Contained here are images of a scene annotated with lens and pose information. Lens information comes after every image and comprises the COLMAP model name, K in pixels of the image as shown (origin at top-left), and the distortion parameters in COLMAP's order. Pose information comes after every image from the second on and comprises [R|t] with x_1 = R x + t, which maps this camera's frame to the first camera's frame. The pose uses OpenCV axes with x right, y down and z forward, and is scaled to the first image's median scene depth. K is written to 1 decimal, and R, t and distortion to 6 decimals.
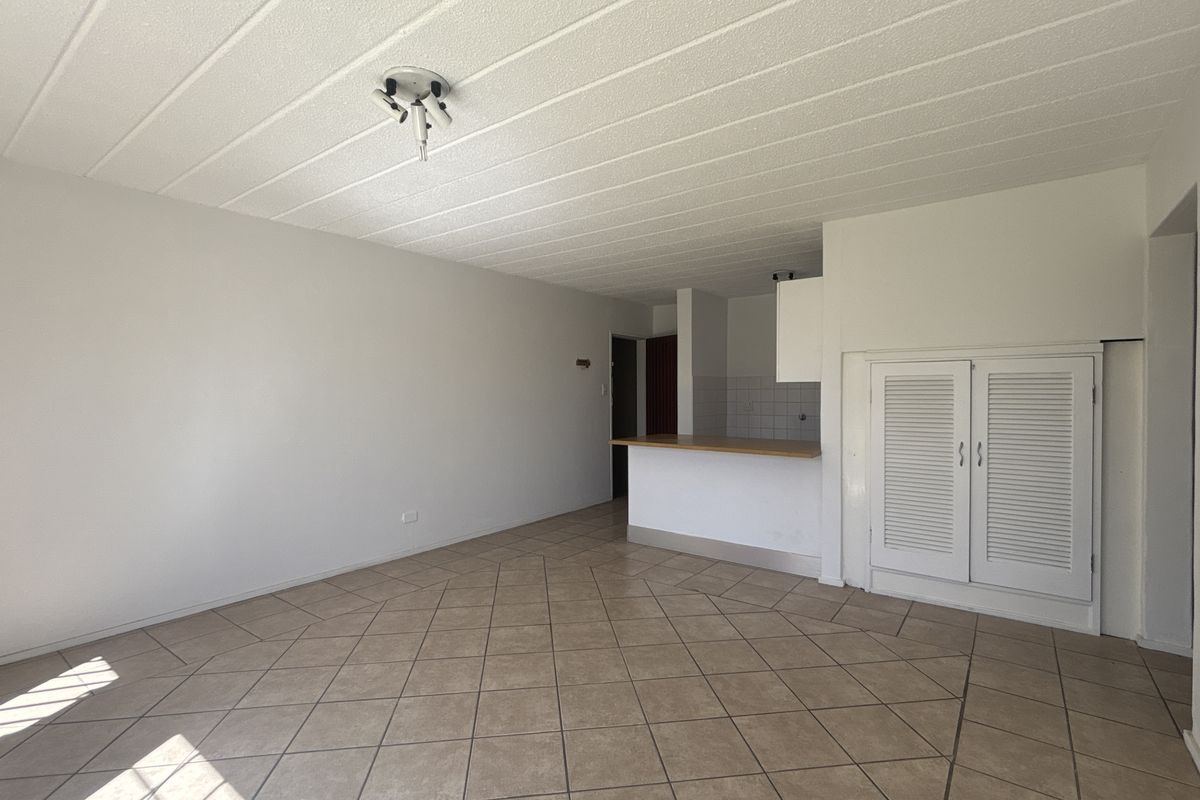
lens RADIAL K [[560.3, 0, 601.2], [0, 560.3, 396.4], [0, 0, 1]] dist [0.016406, -0.001340]
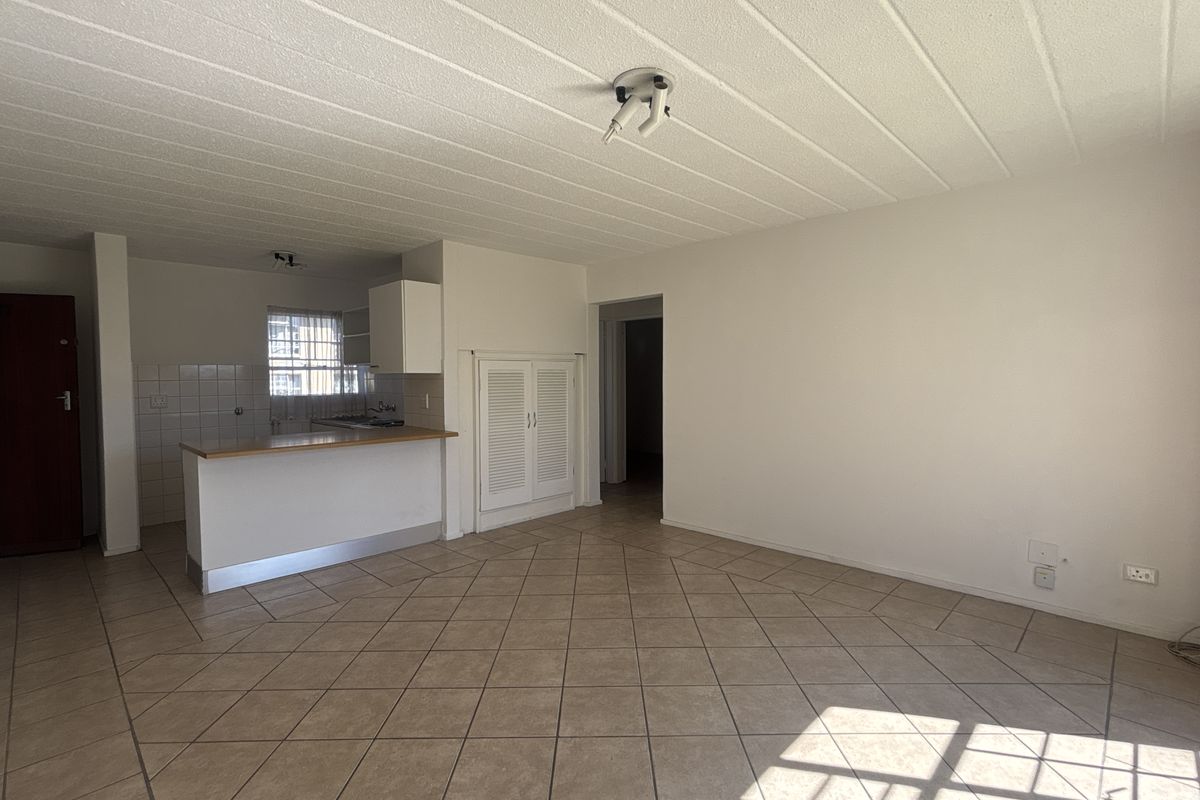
lens RADIAL K [[560.3, 0, 597.5], [0, 560.3, 393.3], [0, 0, 1]] dist [0.016406, -0.001340]
pose [[0.138866, -0.024445, 0.990009, -0.875842], [0.017288, 0.999603, 0.022257, -0.004533], [-0.990160, 0.014025, 0.139234, 0.600363]]
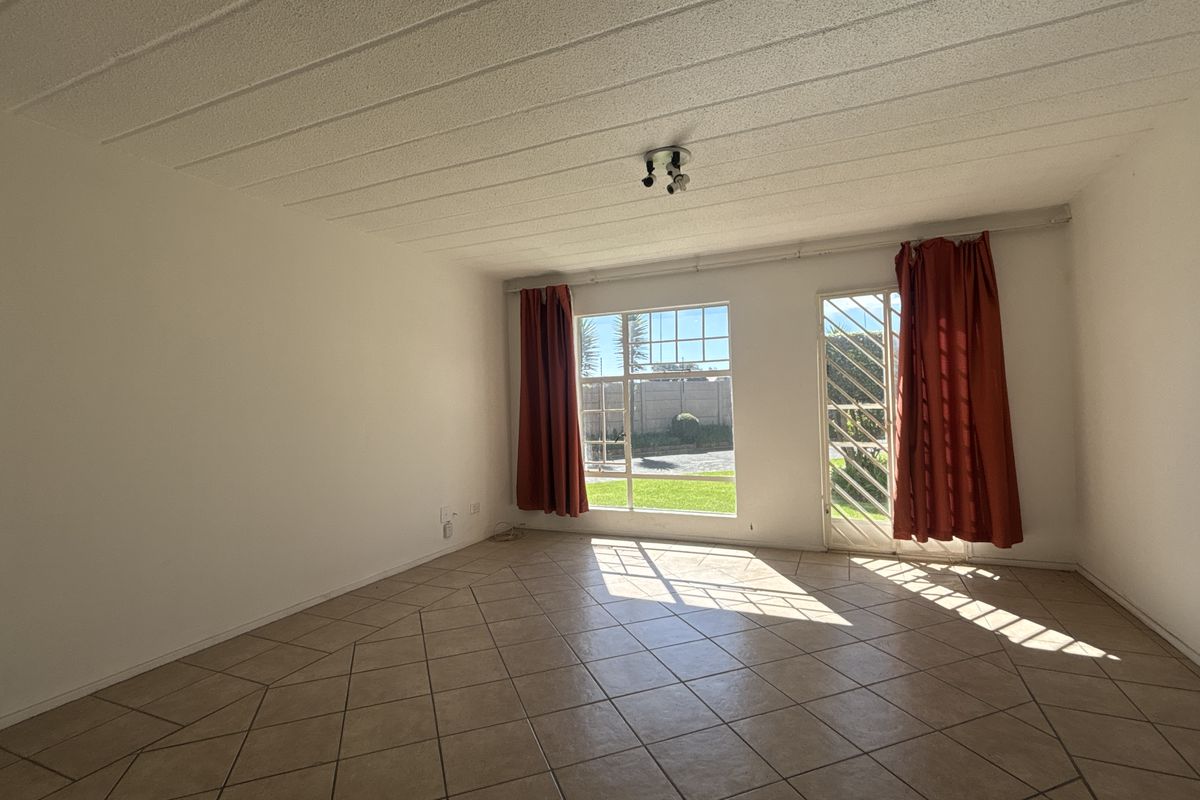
lens RADIAL K [[560.3, 0, 597.6], [0, 560.3, 397.3], [0, 0, 1]] dist [0.016406, -0.001340]
pose [[-0.974403, 0.027436, -0.223127, 0.100926], [0.028497, 0.999593, -0.001536, 0.016634], [0.222994, -0.007855, -0.974788, 1.457371]]
